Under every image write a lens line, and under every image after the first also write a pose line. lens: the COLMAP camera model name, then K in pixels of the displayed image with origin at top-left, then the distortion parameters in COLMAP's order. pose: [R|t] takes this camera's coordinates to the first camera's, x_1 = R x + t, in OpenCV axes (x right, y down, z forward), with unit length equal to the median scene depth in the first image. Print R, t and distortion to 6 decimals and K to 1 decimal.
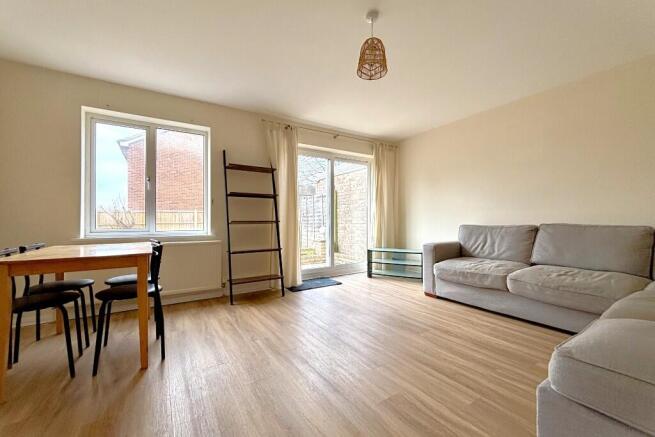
lens RADIAL K [[277.7, 0, 329.2], [0, 277.7, 218.0], [0, 0, 1]] dist [0.000317, 0.000118]
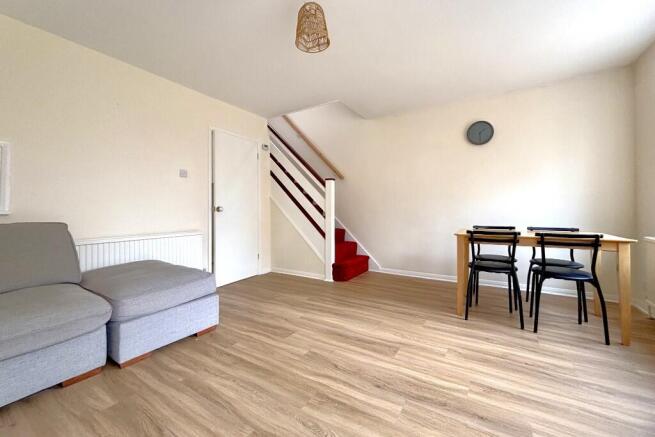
lens RADIAL K [[277.7, 0, 329.2], [0, 277.7, 218.0], [0, 0, 1]] dist [0.000317, 0.000118]
pose [[-0.910021, 0.008025, -0.414485, 0.527265], [0.009745, 0.999950, -0.002035, 0.025788], [0.414448, -0.005891, -0.910054, 1.999120]]
